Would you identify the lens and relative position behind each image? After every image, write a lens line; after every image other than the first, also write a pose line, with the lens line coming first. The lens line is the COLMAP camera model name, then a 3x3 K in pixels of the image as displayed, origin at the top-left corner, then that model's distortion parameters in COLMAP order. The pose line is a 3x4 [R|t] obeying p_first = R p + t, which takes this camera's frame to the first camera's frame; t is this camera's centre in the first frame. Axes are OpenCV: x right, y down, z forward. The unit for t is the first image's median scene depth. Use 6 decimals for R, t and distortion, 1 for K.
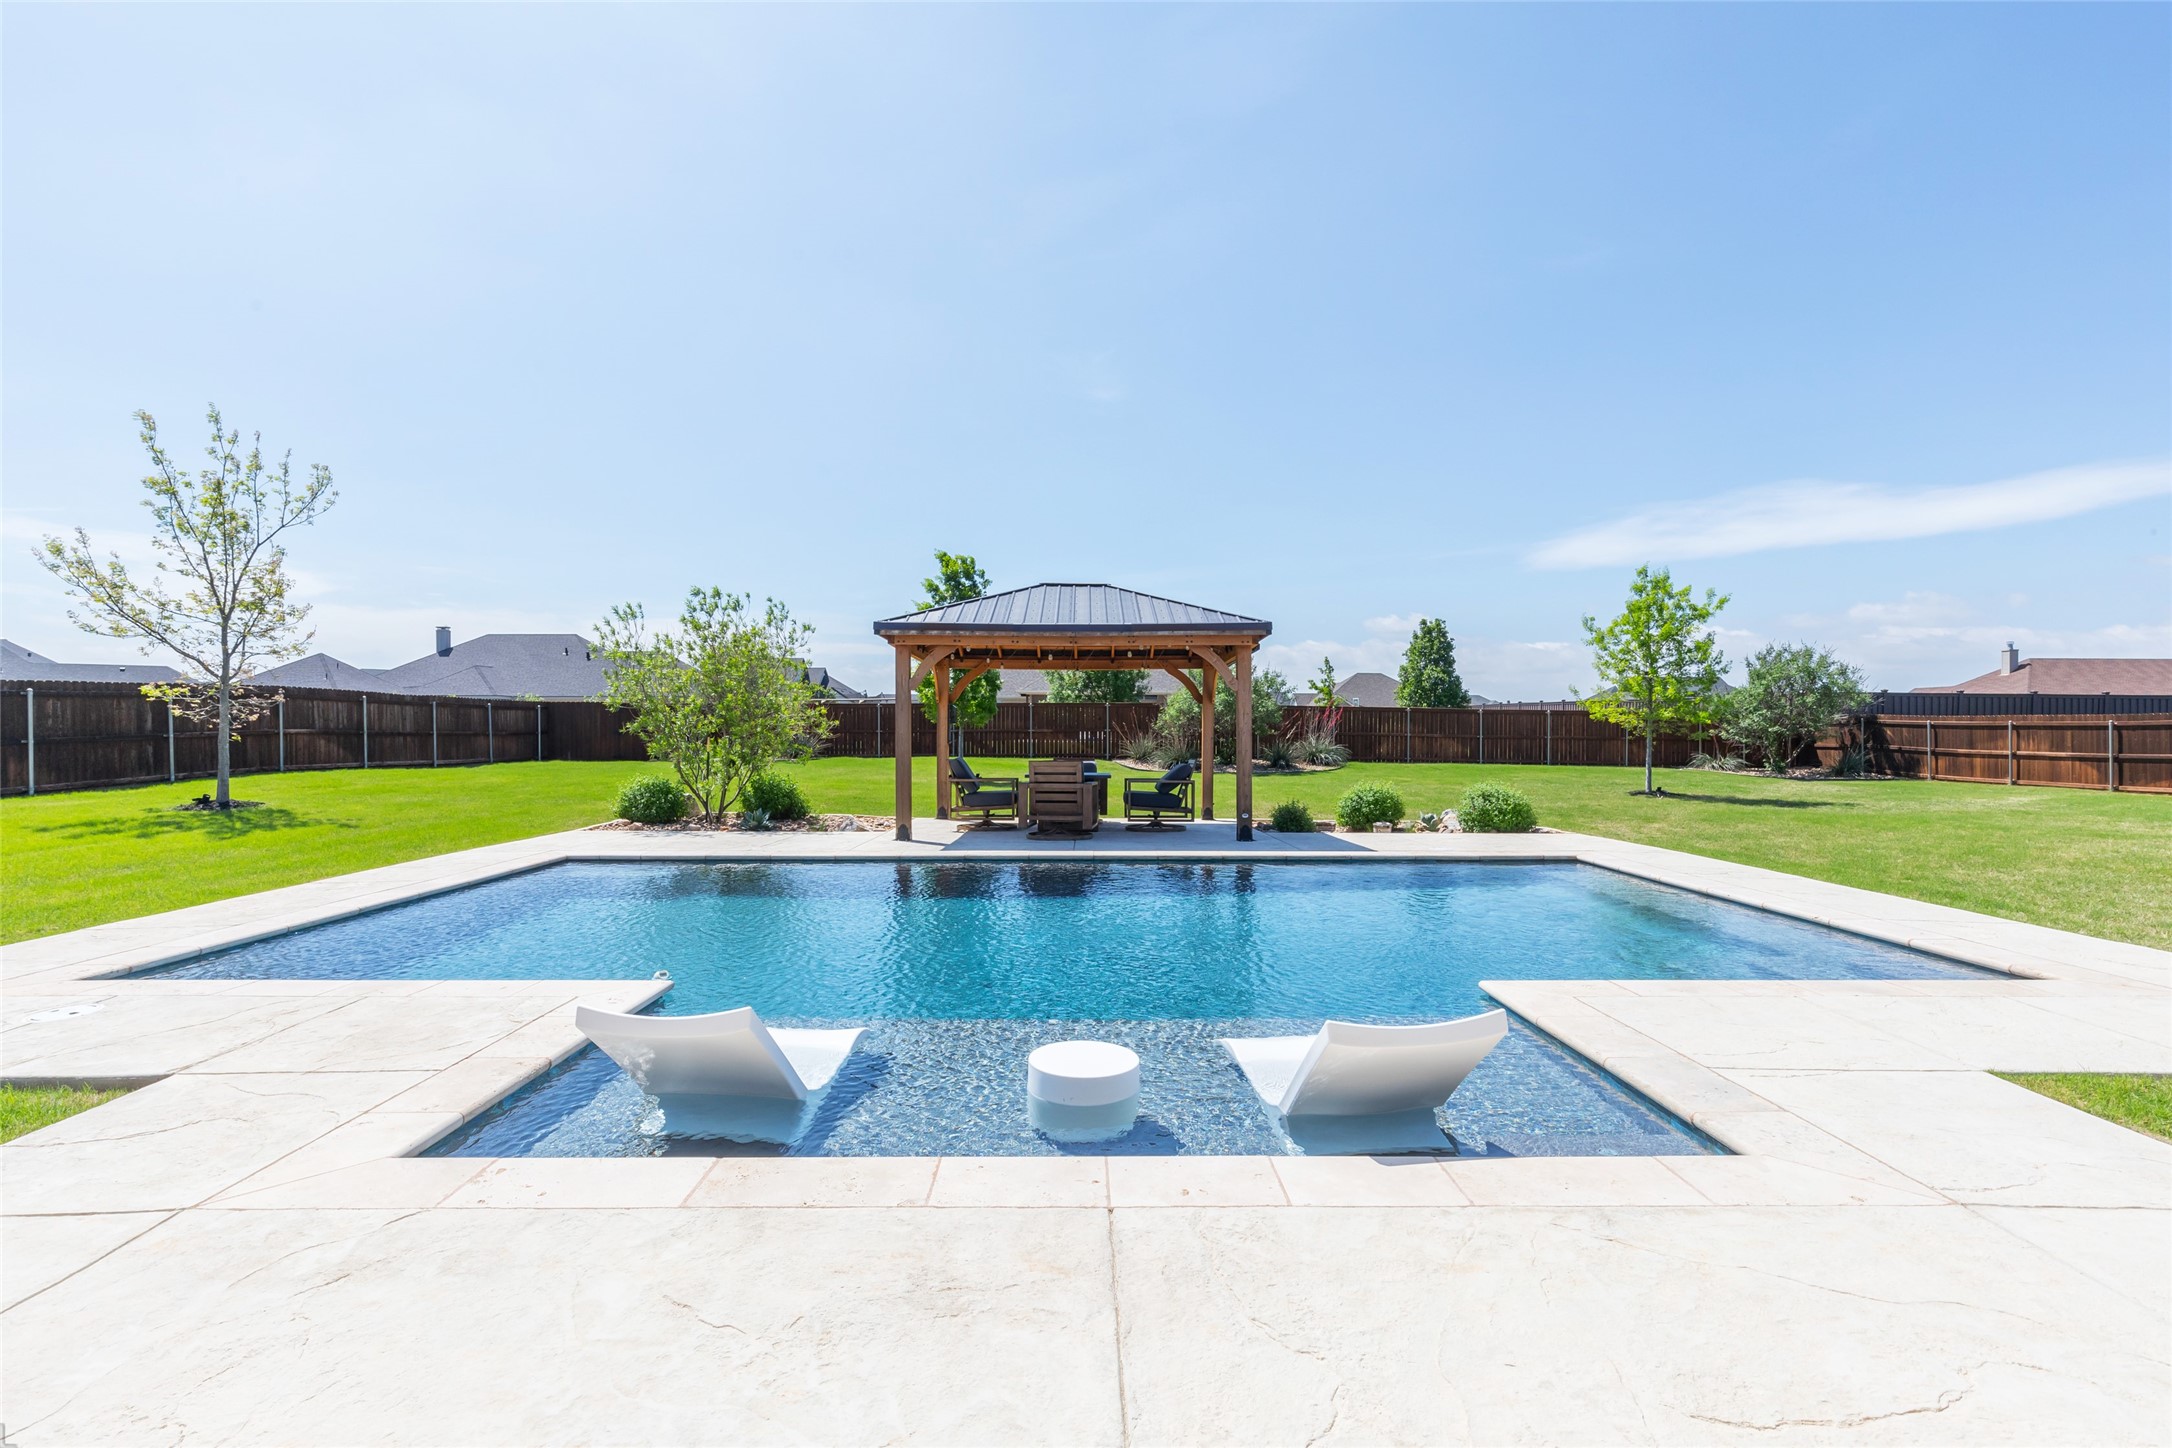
lens RADIAL K [[1049.0, 0, 1099.8], [0, 1049.0, 679.0], [0, 0, 1]] dist [-0.001478, -0.000098]
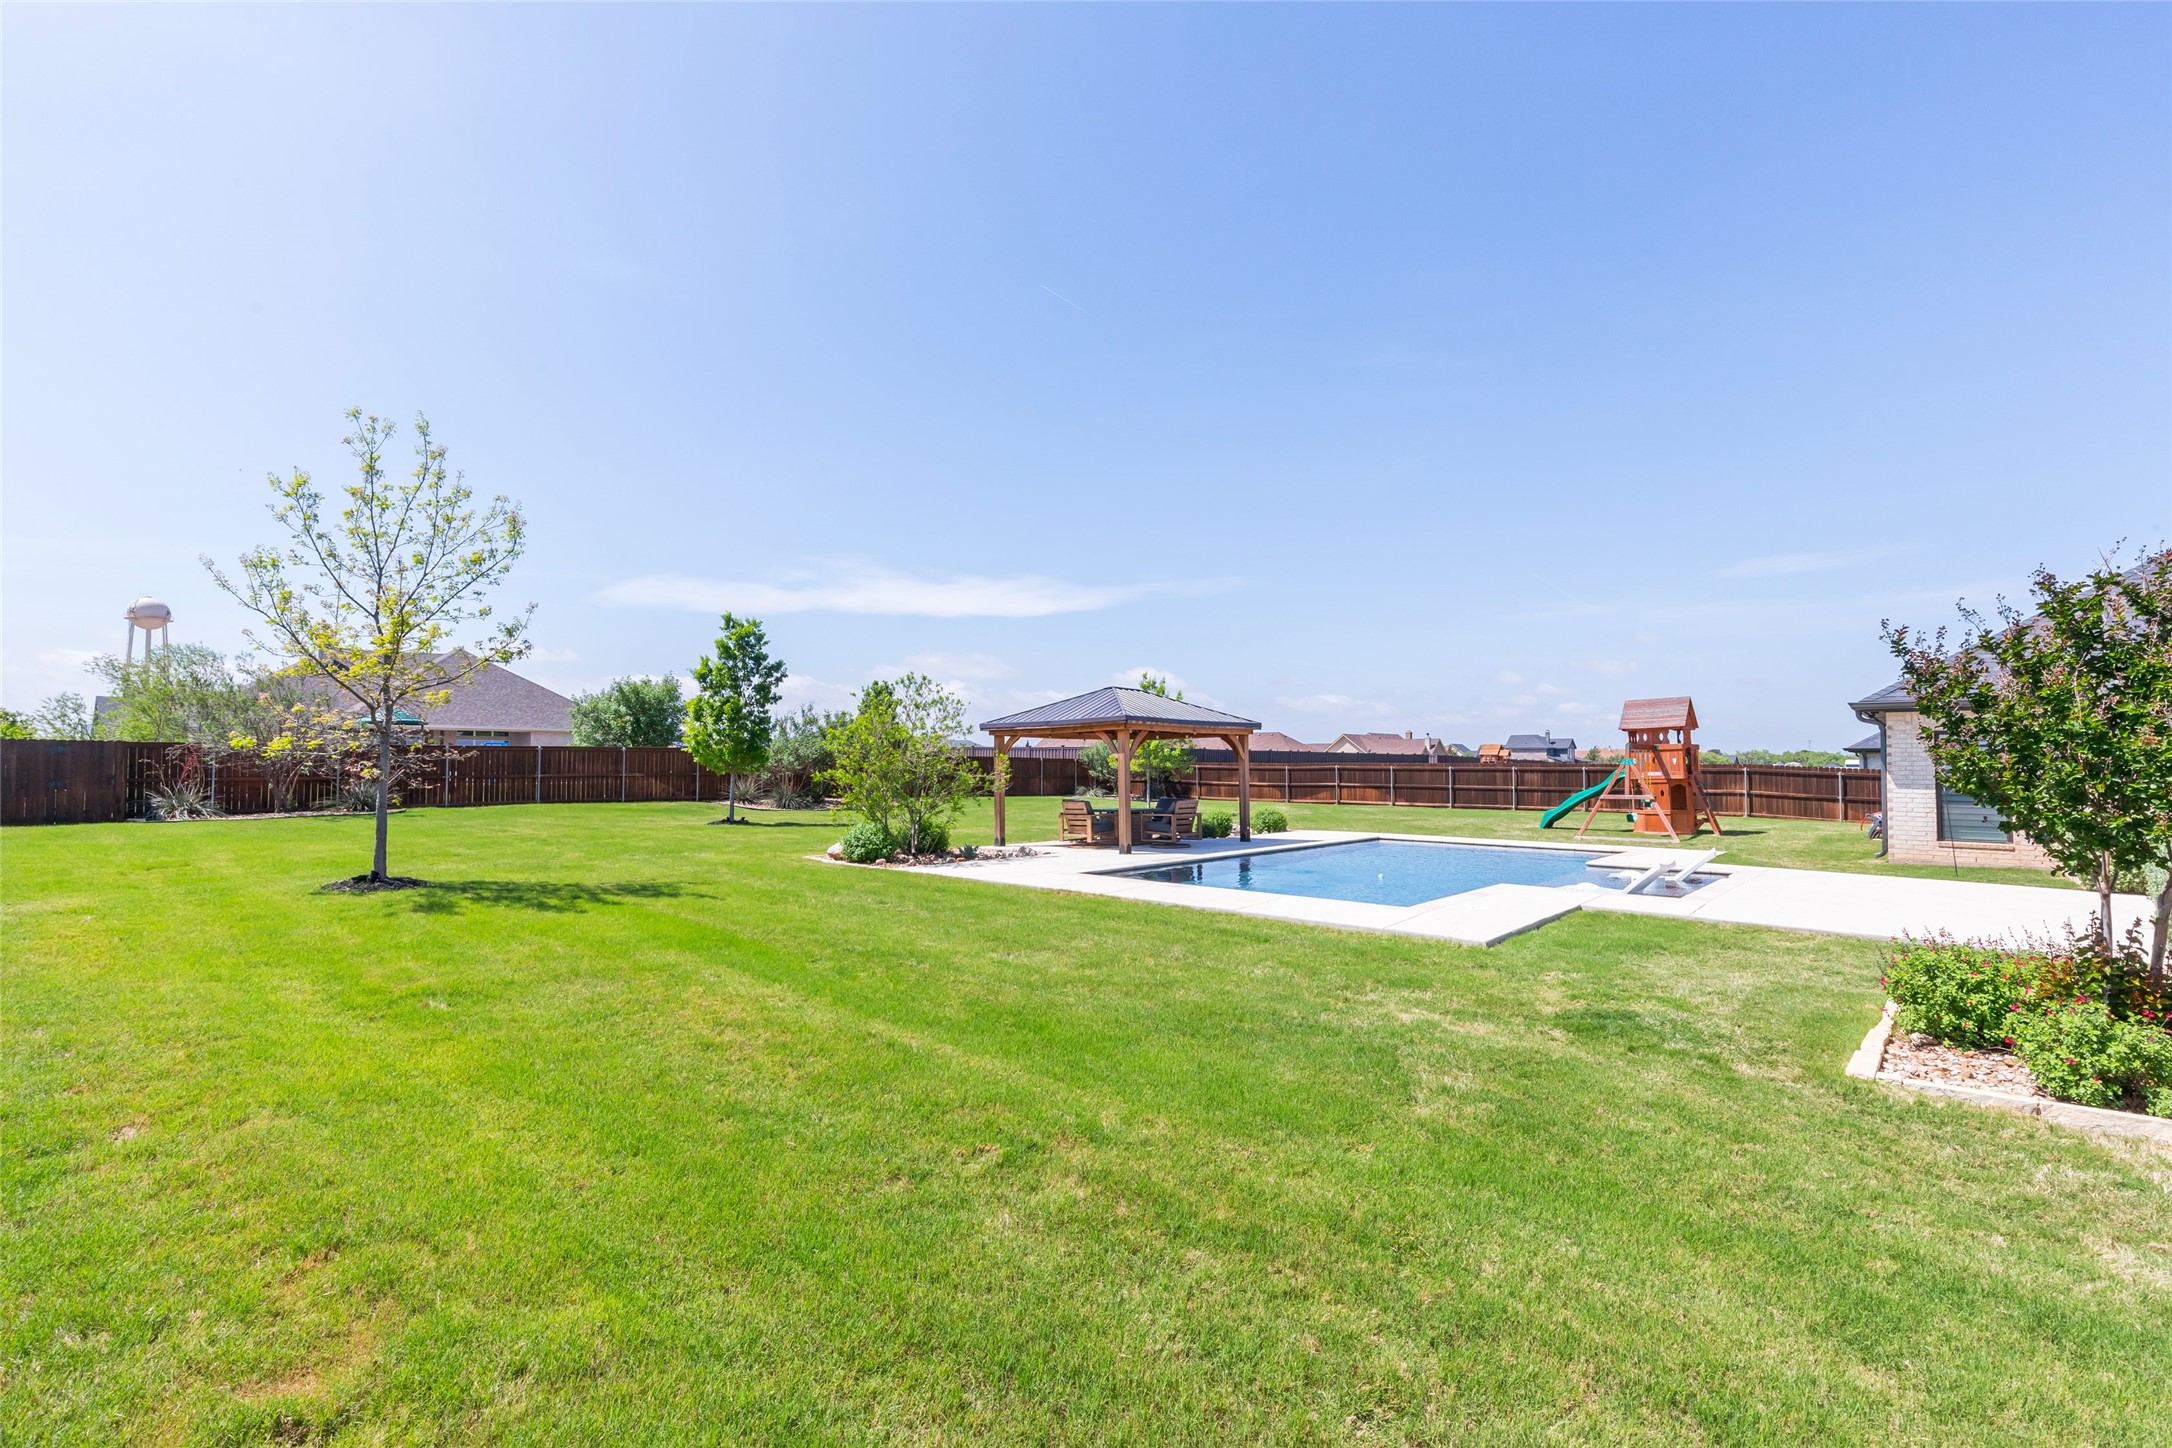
lens RADIAL K [[988.9, 0, 1089.9], [0, 988.9, 734.7], [0, 0, 1]] dist [0.000823, 0.000573]
pose [[0.693652, 0.021841, 0.719979, -0.691308], [-0.035742, 0.999353, 0.004119, -0.013676], [-0.719423, -0.028591, 0.693983, 0.008311]]
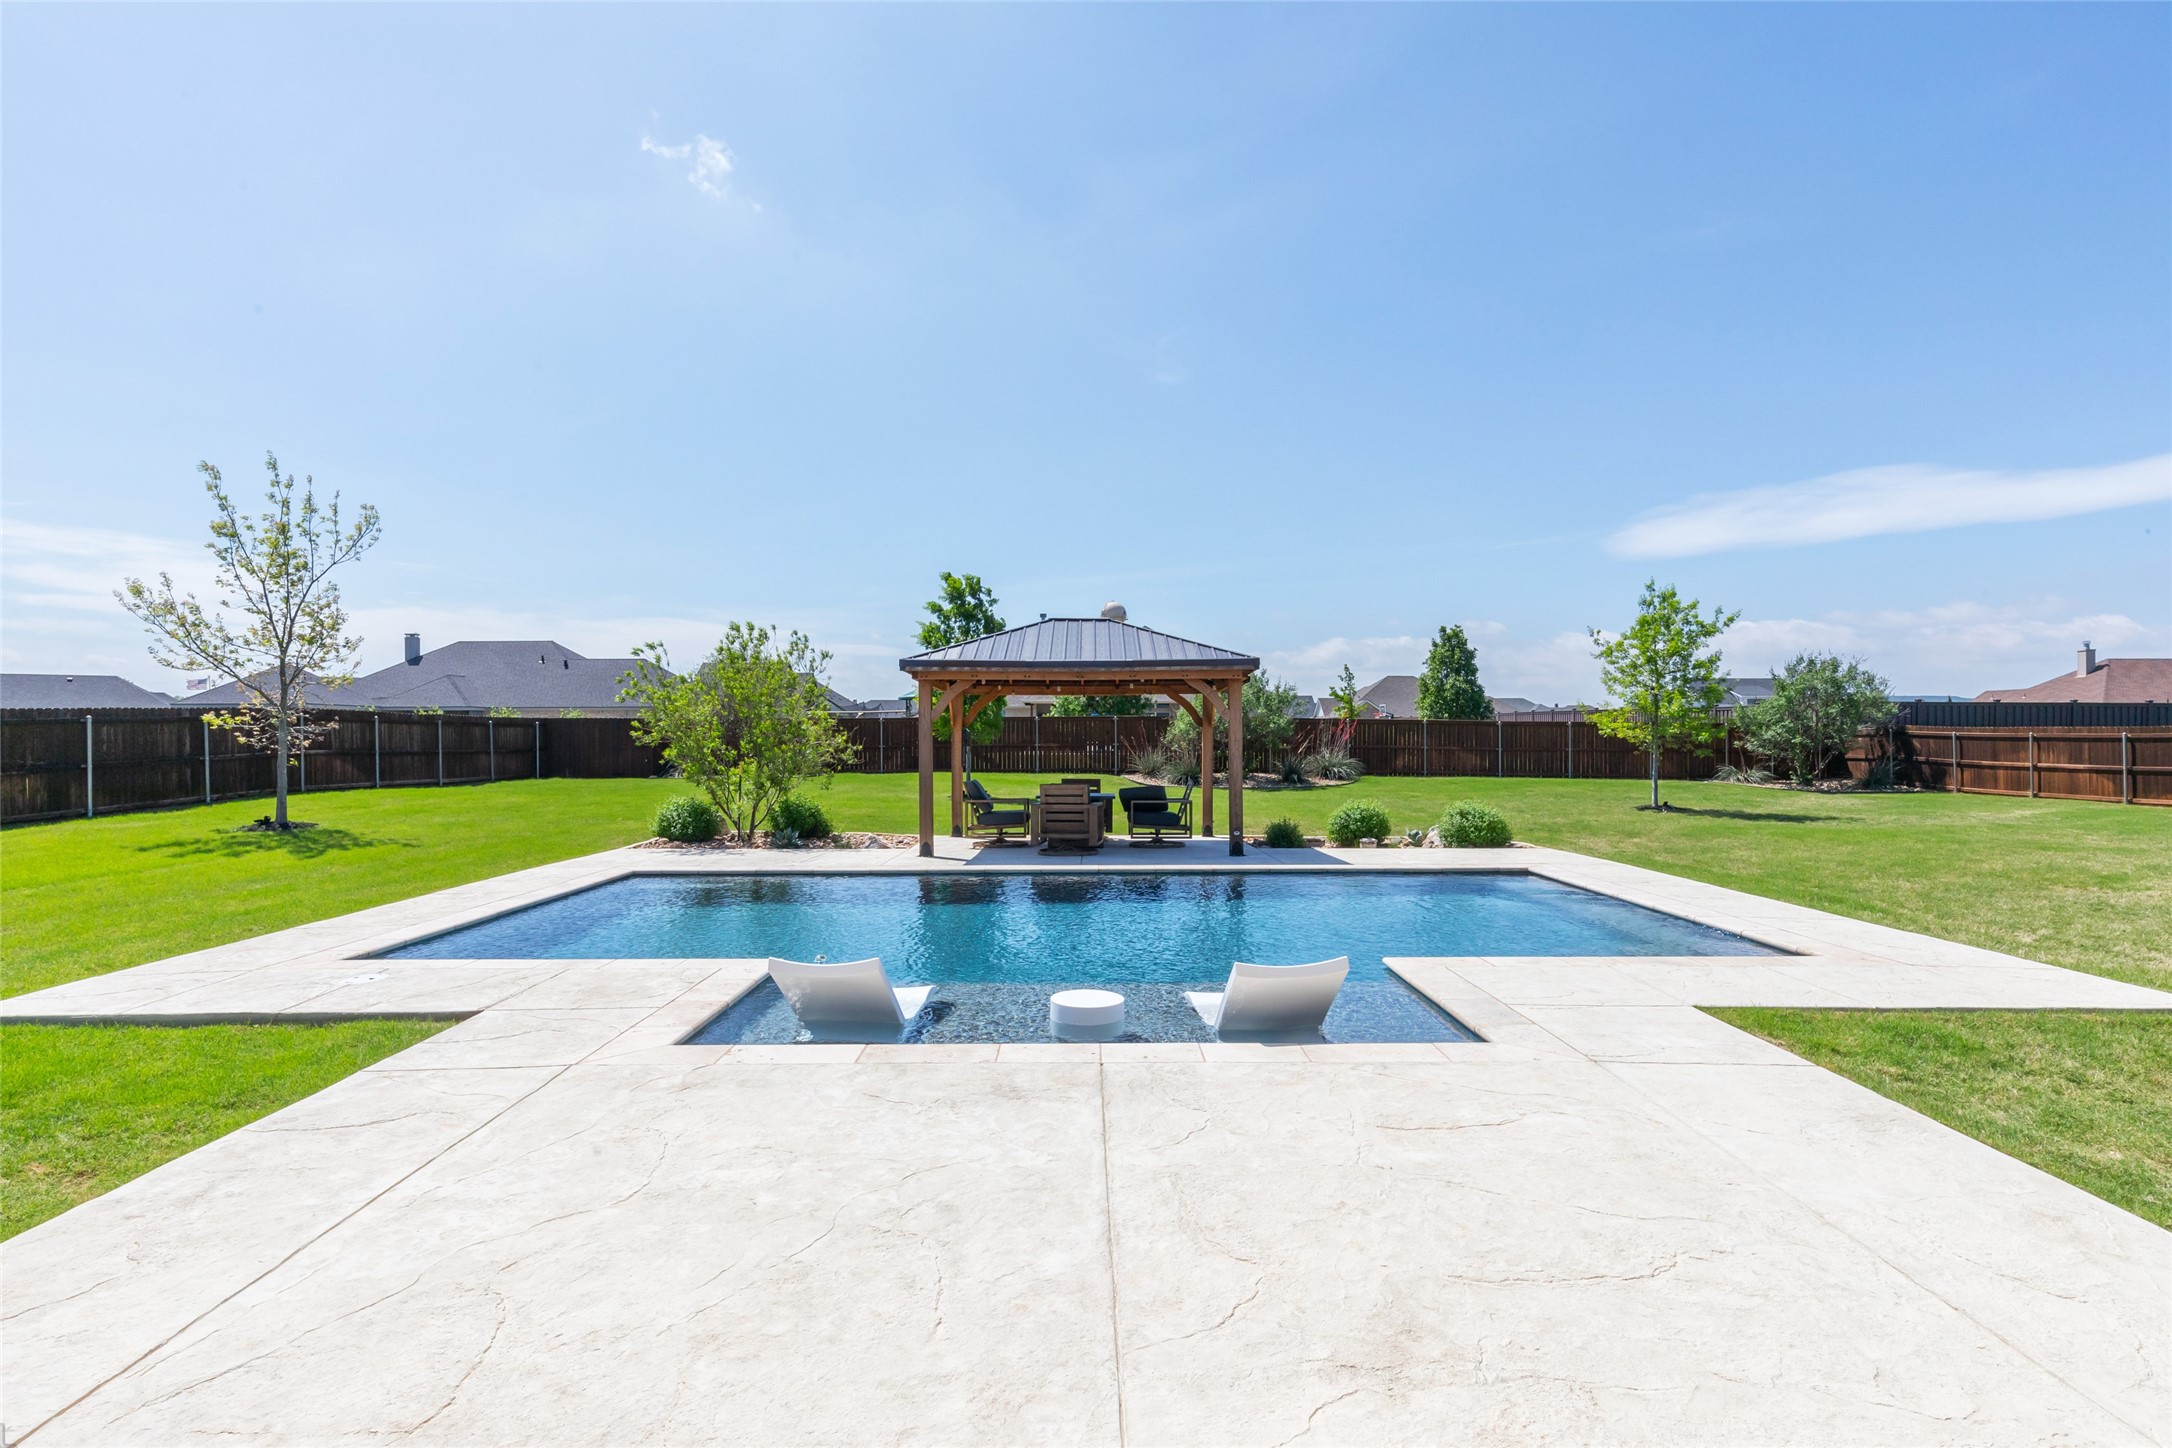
lens RADIAL K [[1131.0, 0, 1086.0], [0, 1131.0, 724.0], [0, 0, 1]] dist [-0.002159, 0.000076]
pose [[0.999770, -0.005802, -0.020656, 0.002943], [0.006530, 0.999354, 0.035353, -0.014071], [0.020438, -0.035480, 0.999161, -0.096468]]
